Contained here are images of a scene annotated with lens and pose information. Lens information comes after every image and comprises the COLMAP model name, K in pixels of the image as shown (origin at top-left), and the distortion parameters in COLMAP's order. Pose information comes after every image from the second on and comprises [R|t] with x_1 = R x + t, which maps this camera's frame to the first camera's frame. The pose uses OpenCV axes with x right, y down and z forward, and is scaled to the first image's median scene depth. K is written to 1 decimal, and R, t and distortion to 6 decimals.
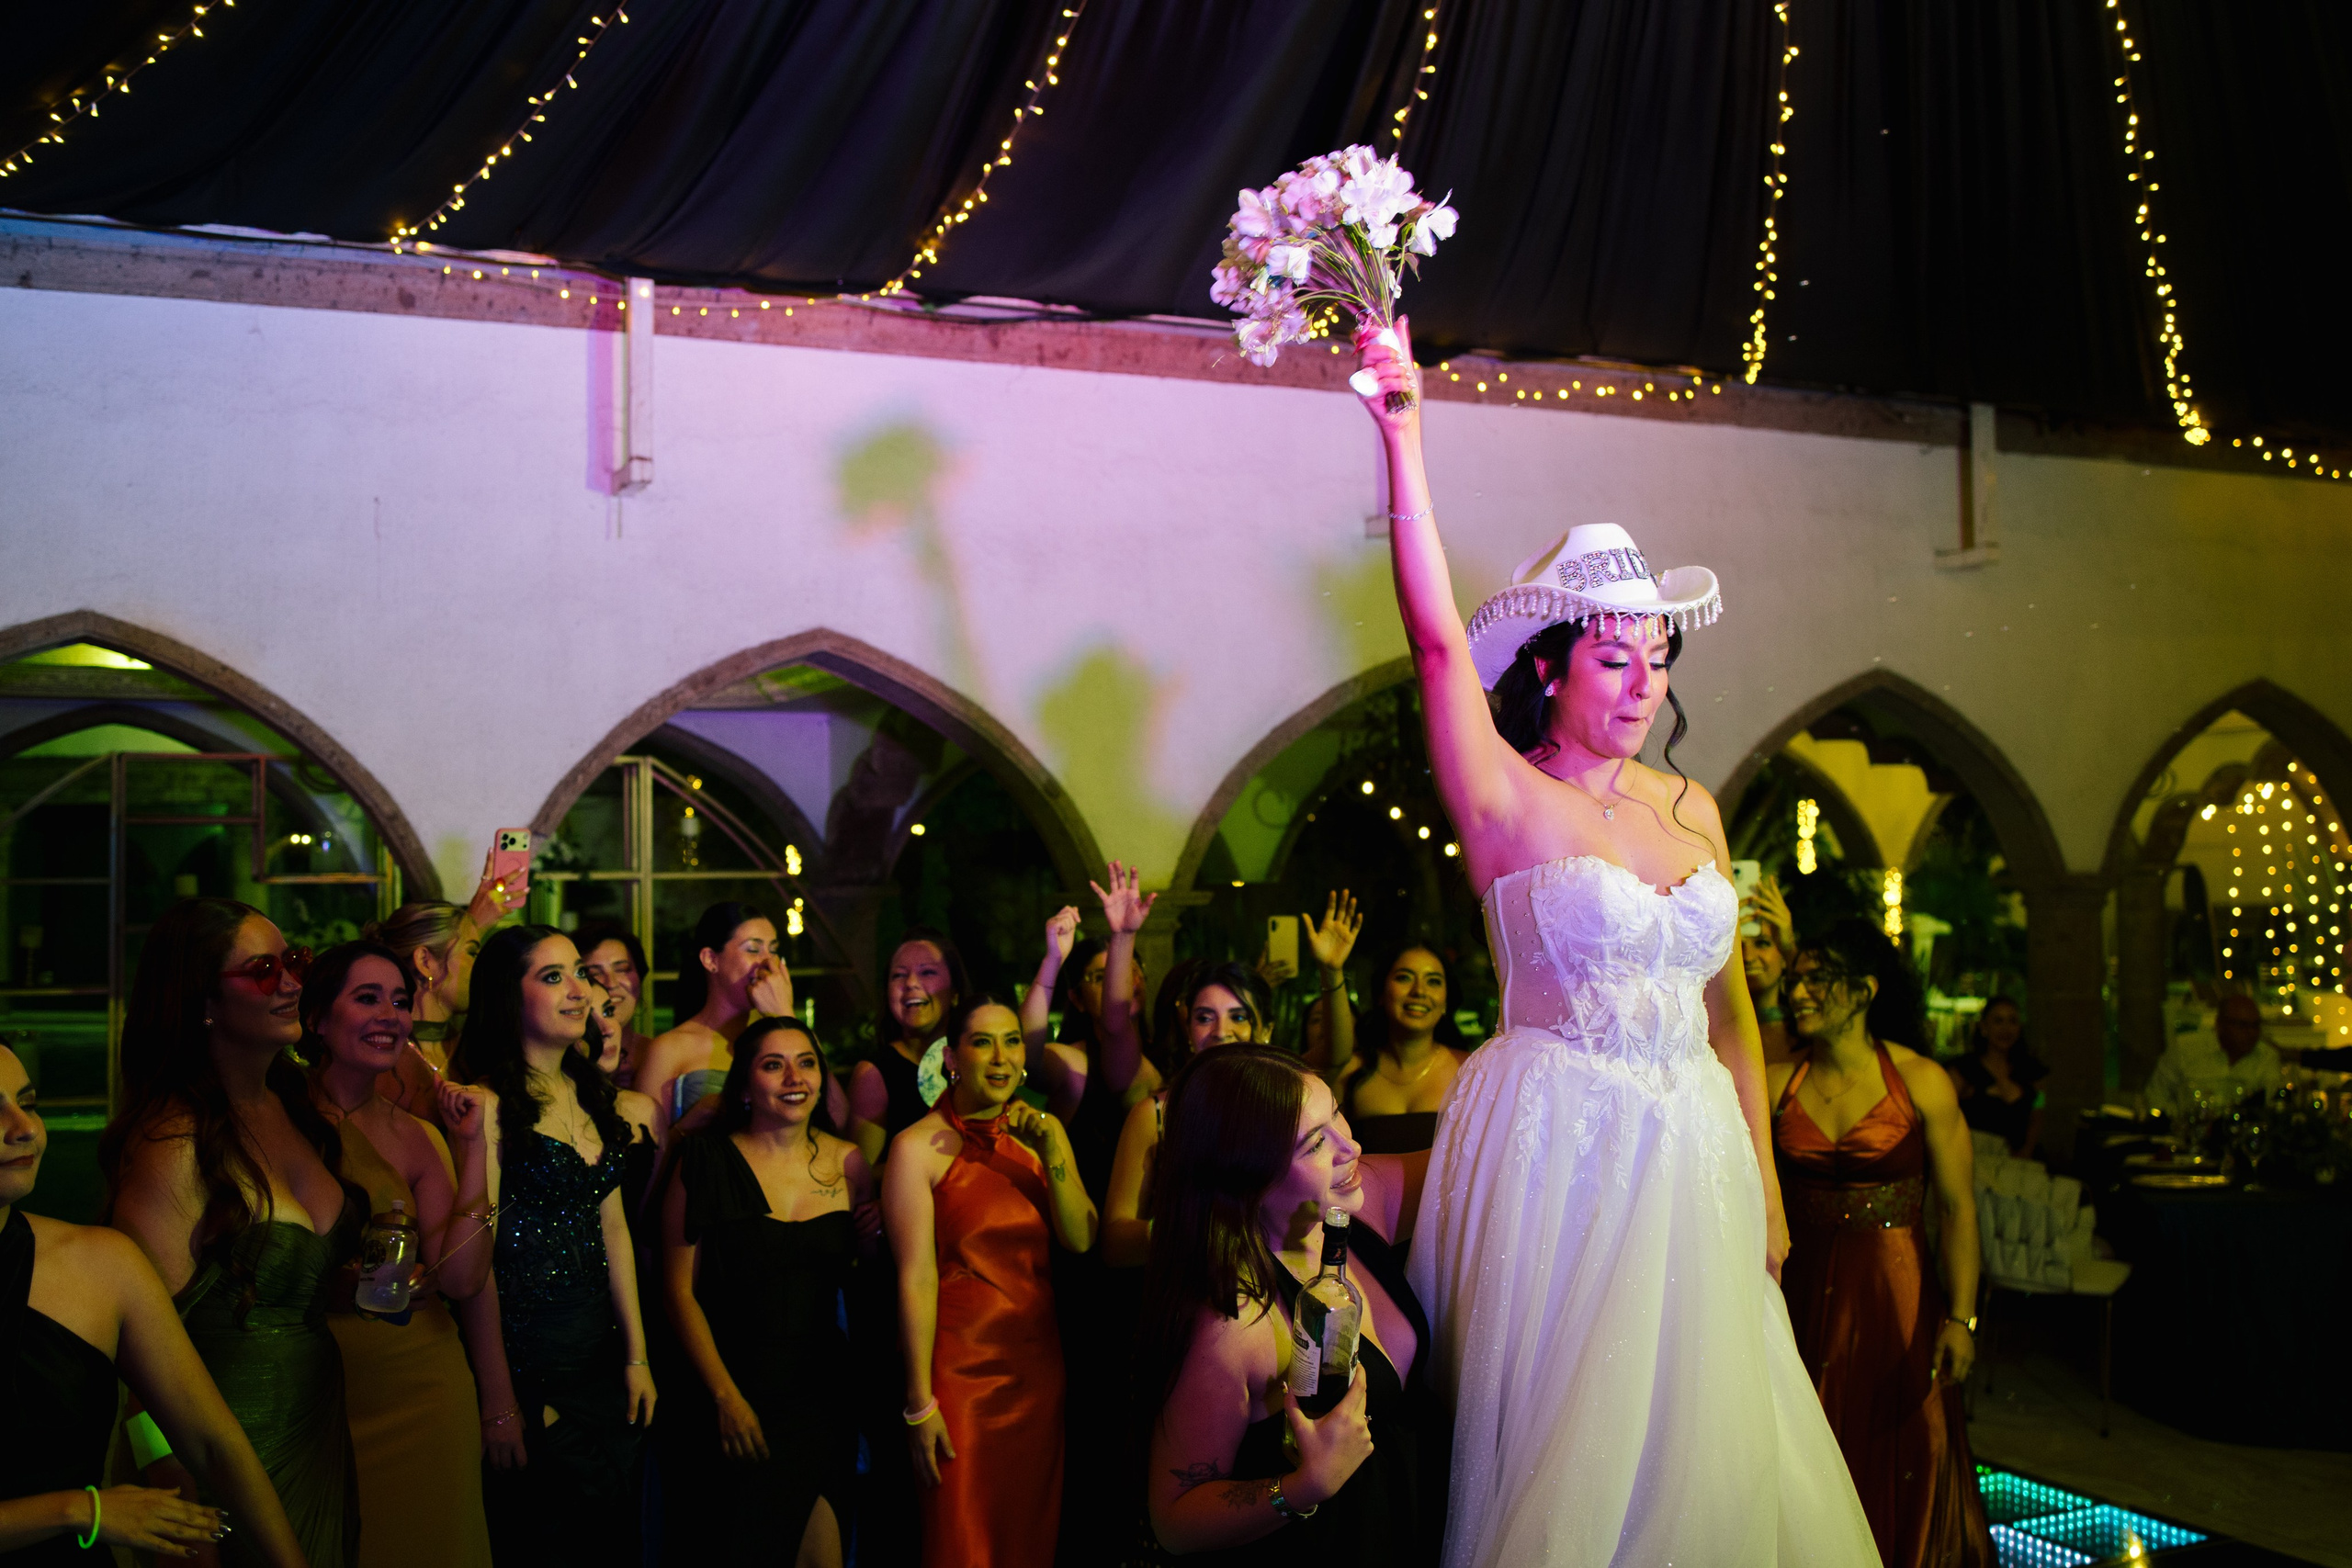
lens RADIAL K [[2331.8, 0, 1176.0], [0, 2331.8, 784.0], [0, 0, 1]] dist [-0.090581, 0.050002]
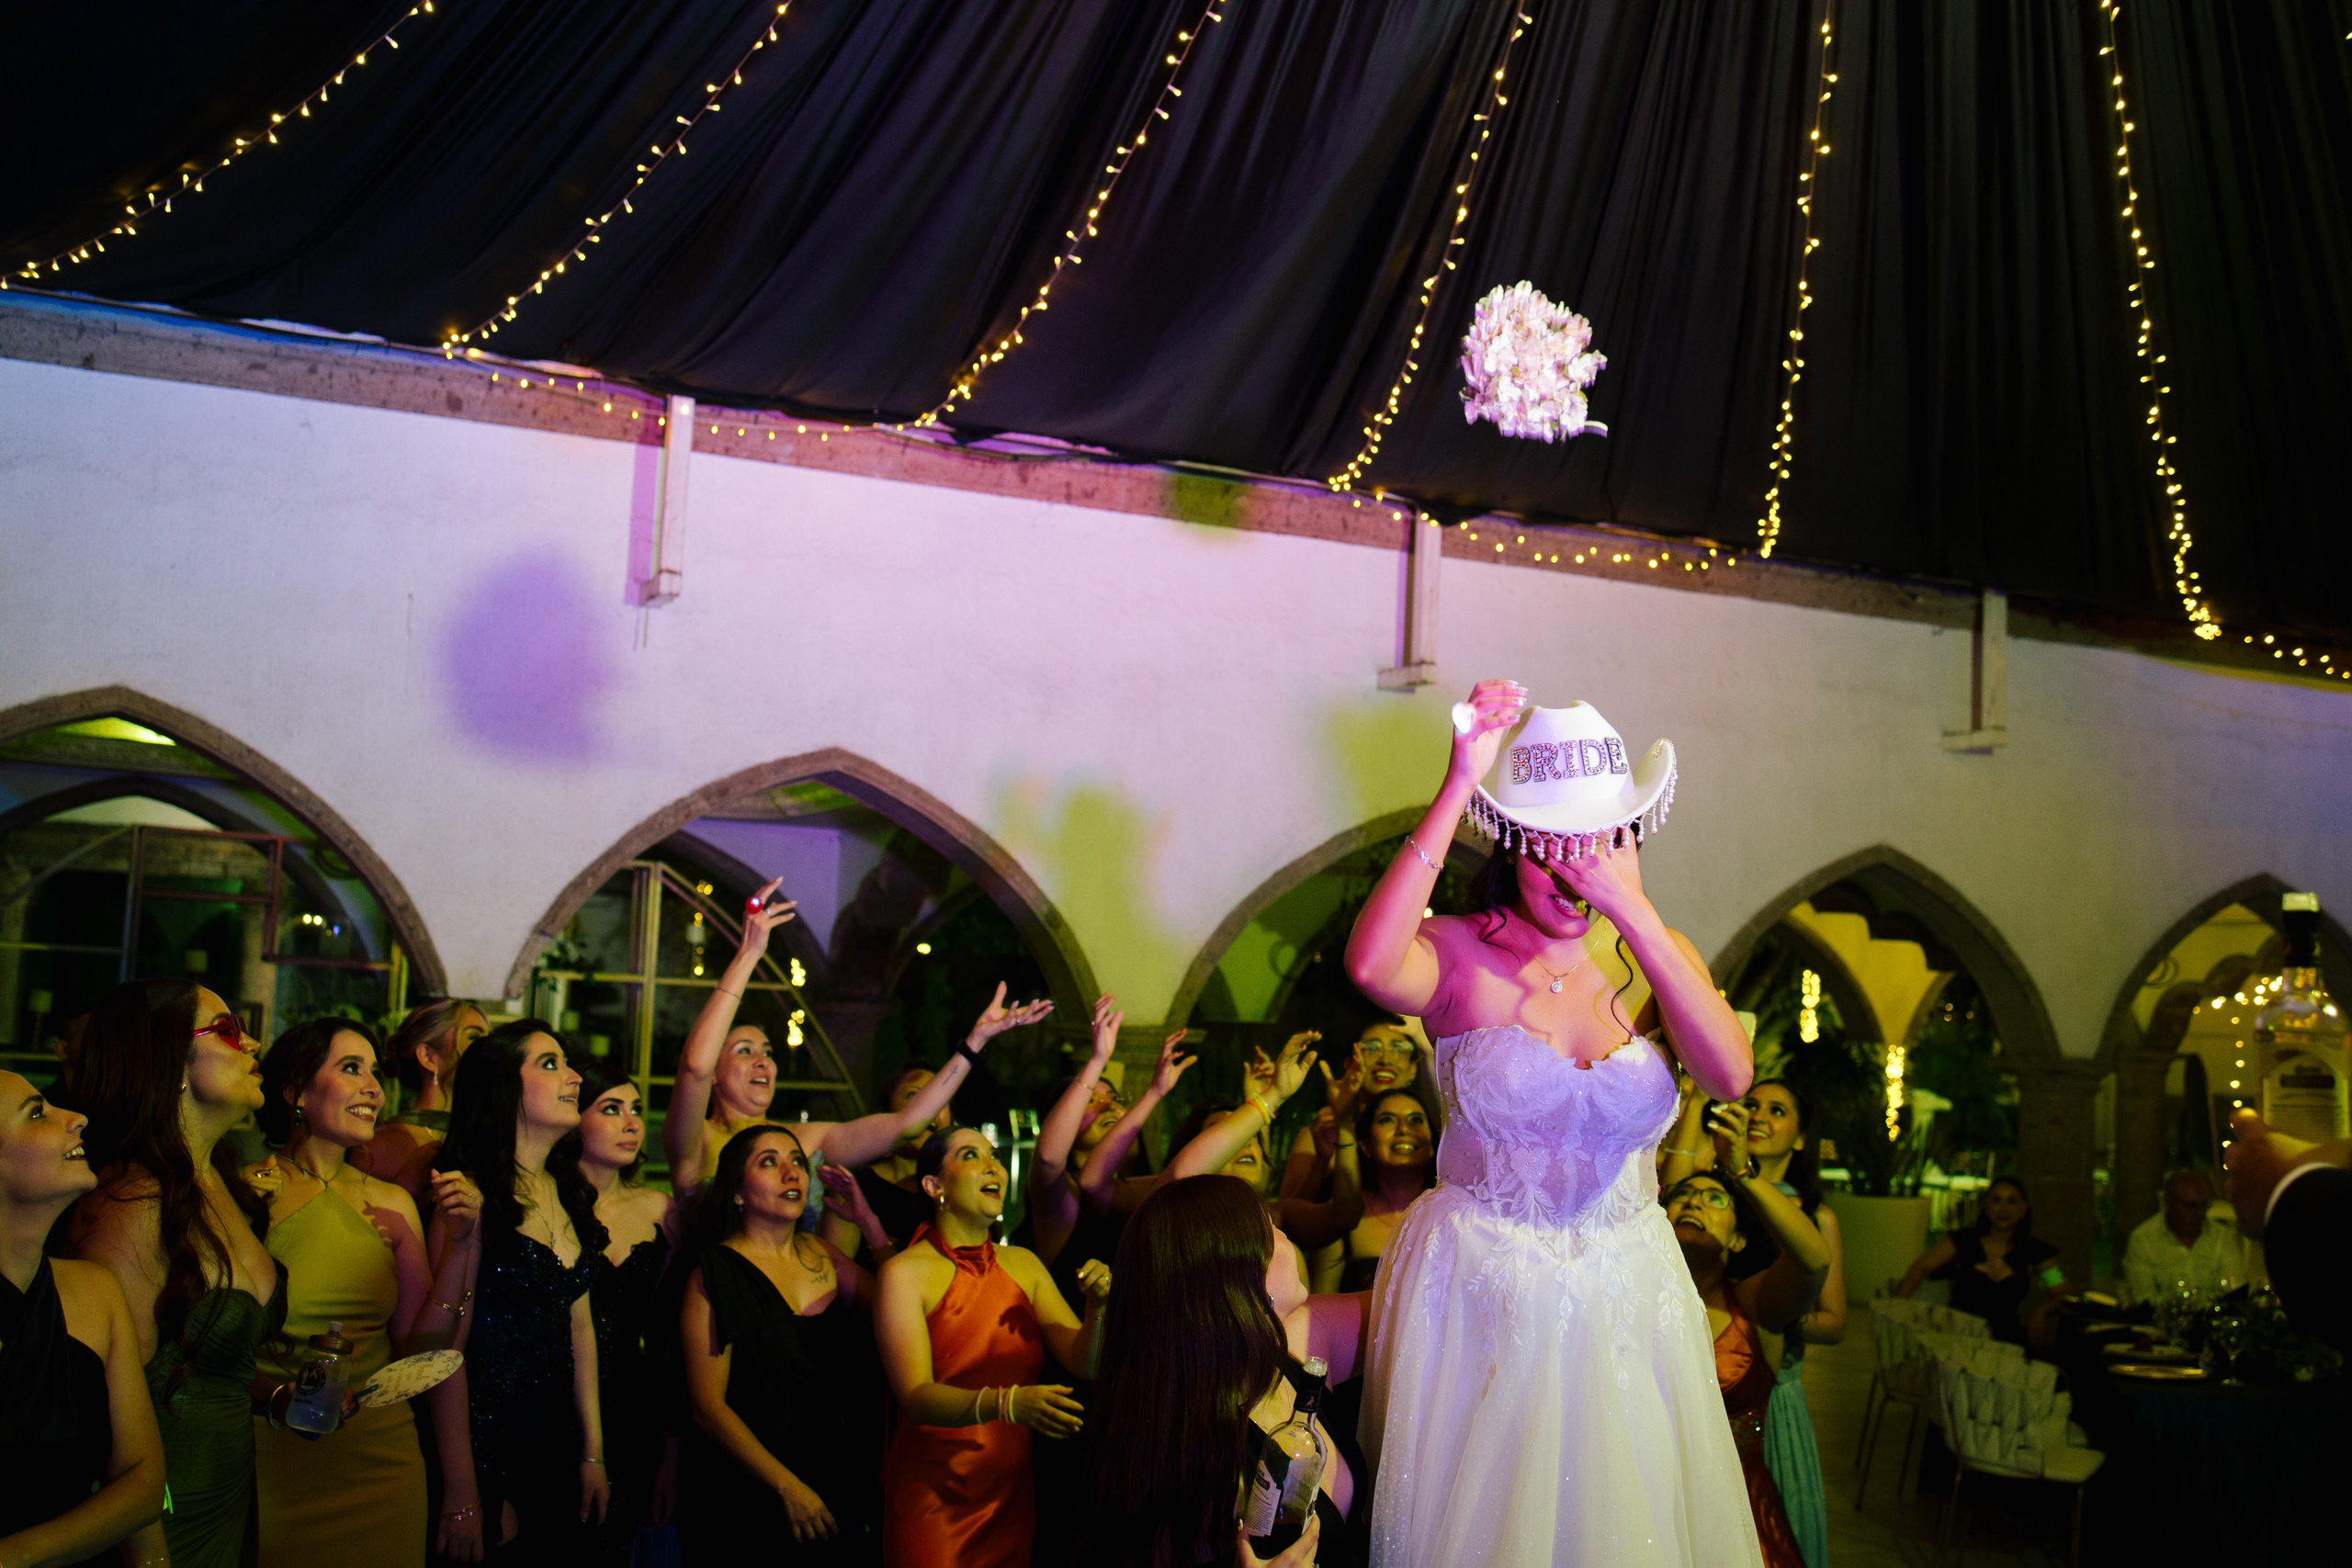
lens RADIAL K [[2331.1, 0, 1176.0], [0, 2331.1, 784.0], [0, 0, 1]] dist [-0.104578, 0.031877]
pose [[0.998320, 0.057383, -0.008067, 0.004389], [-0.057749, 0.996728, -0.056555, -0.002063], [0.004796, 0.056926, 0.998367, -0.011259]]
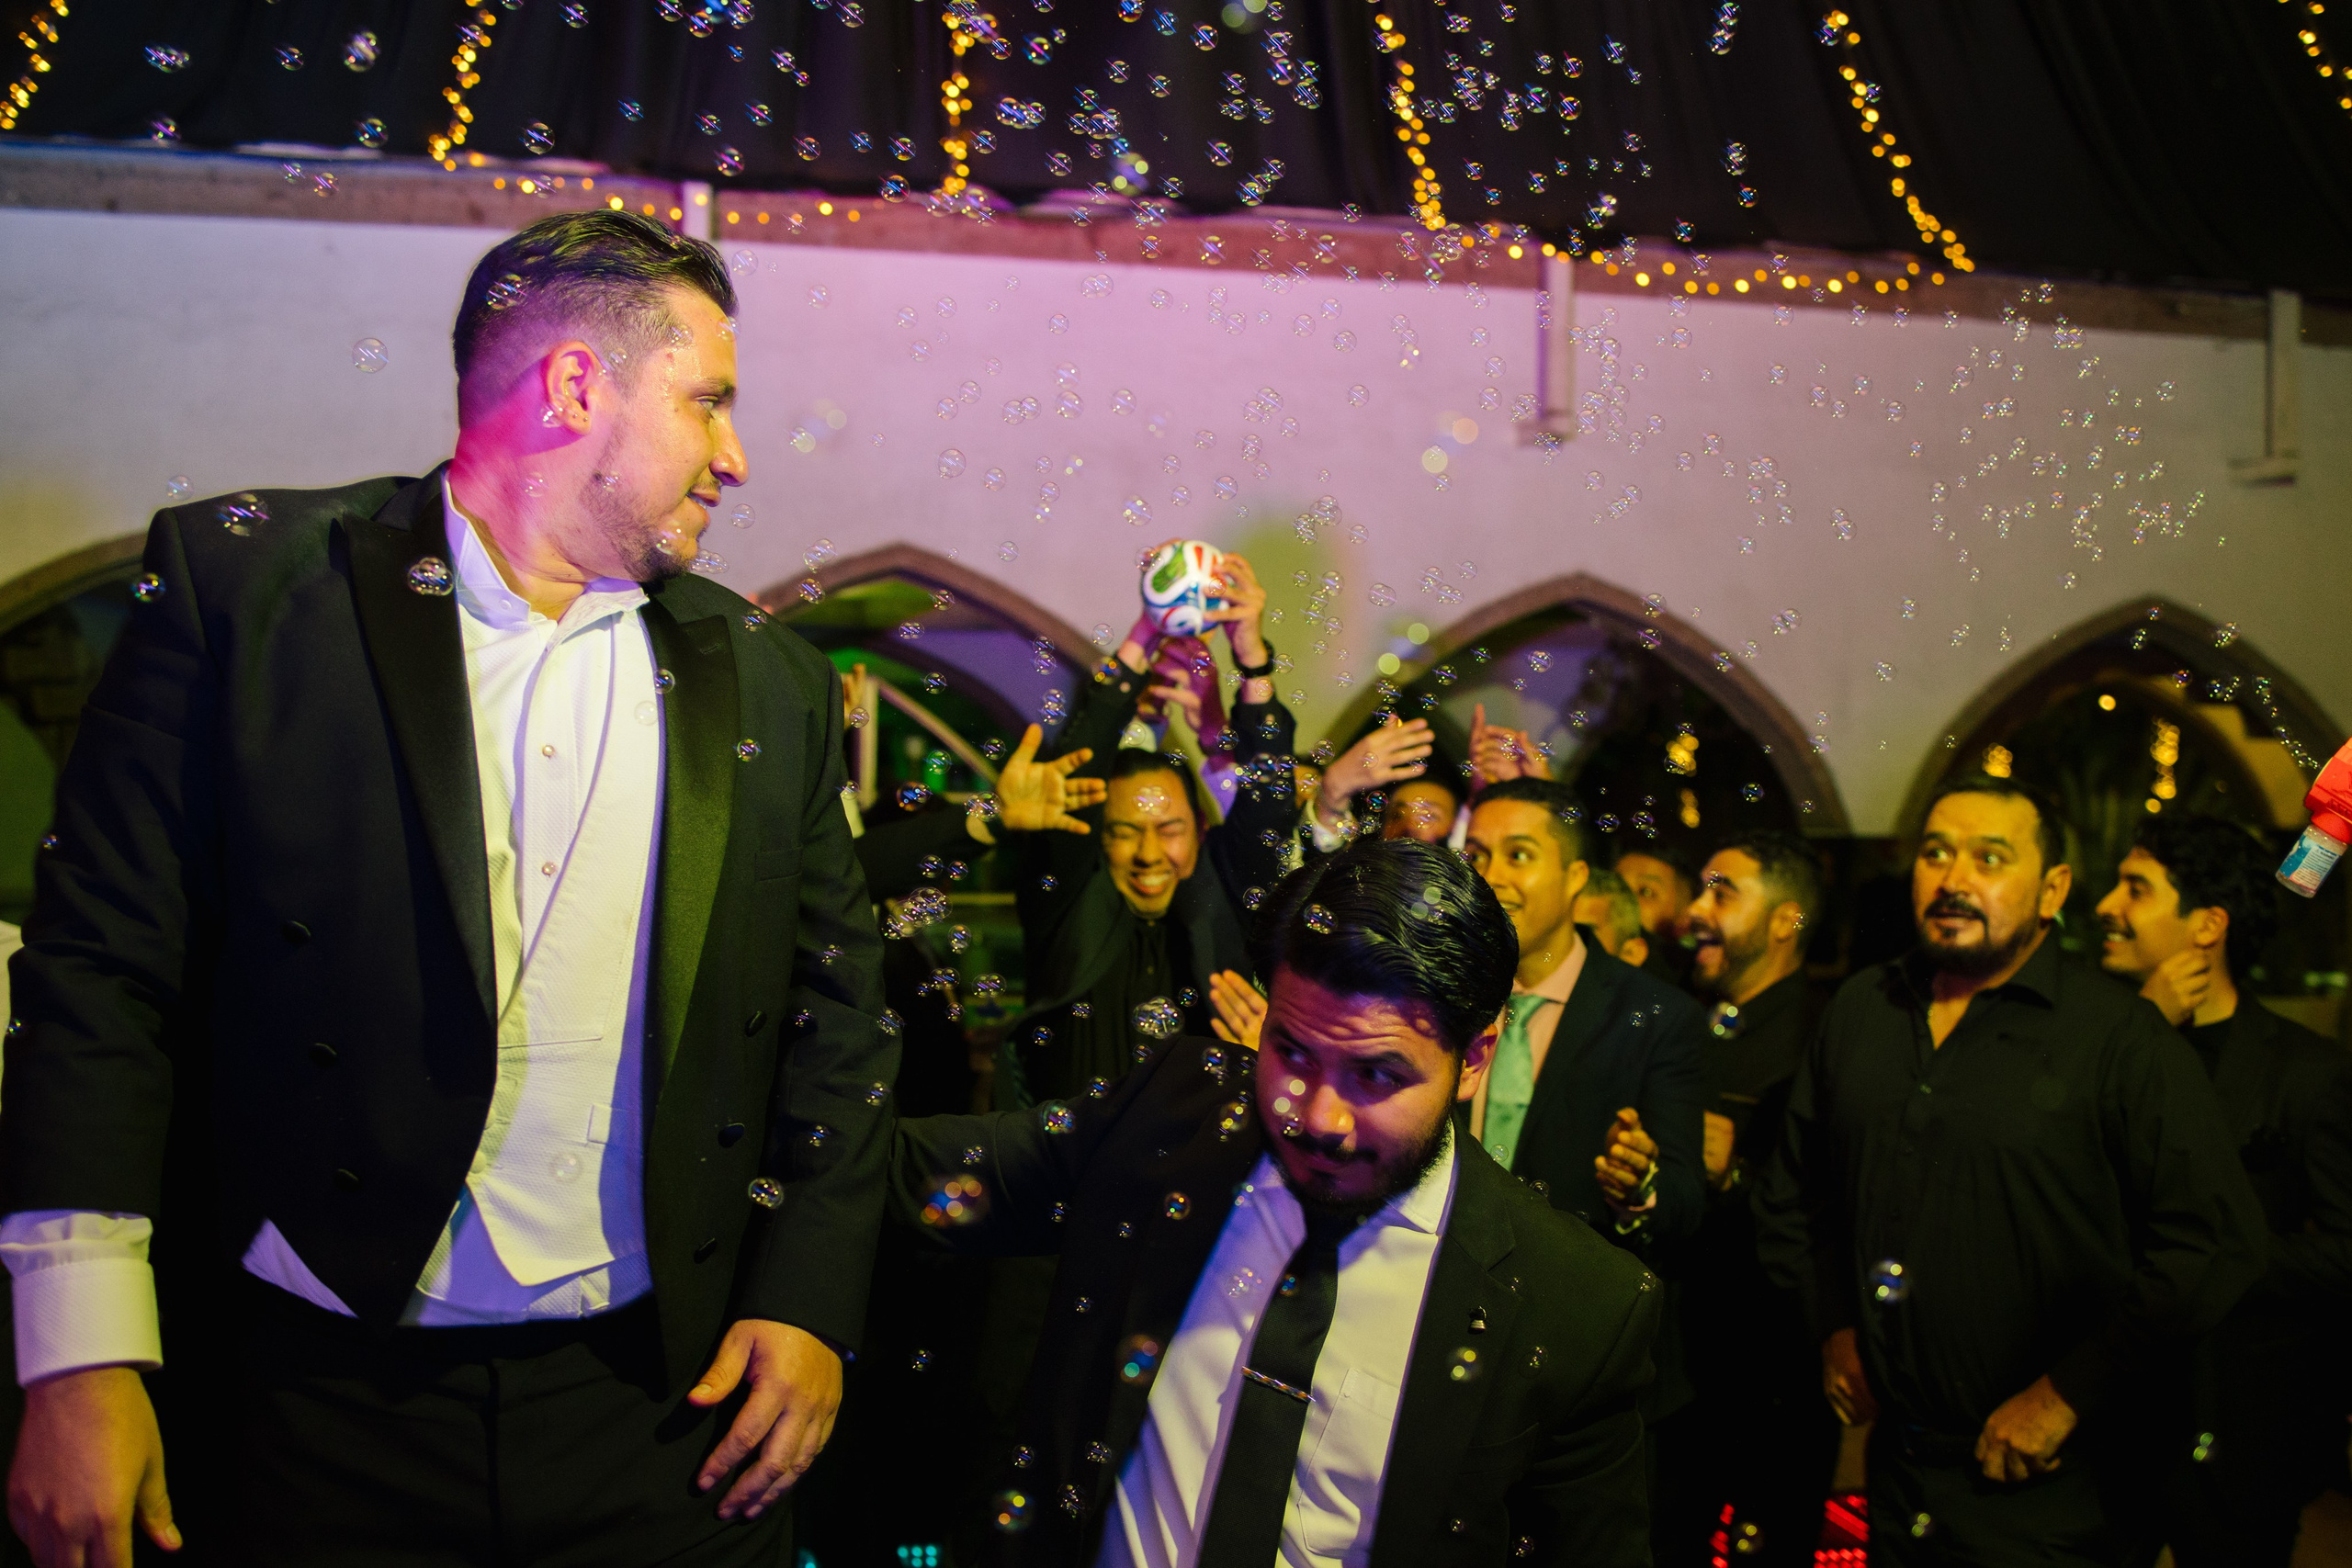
lens RADIAL K [[2331.8, 0, 1176.0], [0, 2331.8, 784.0], [0, 0, 1]] dist [-0.090581, 0.050002]
pose [[0.972598, 0.026234, -0.231008, 0.172060], [-0.018339, 0.999174, 0.036257, -0.003879], [0.231768, -0.031027, 0.972276, 0.076061]]
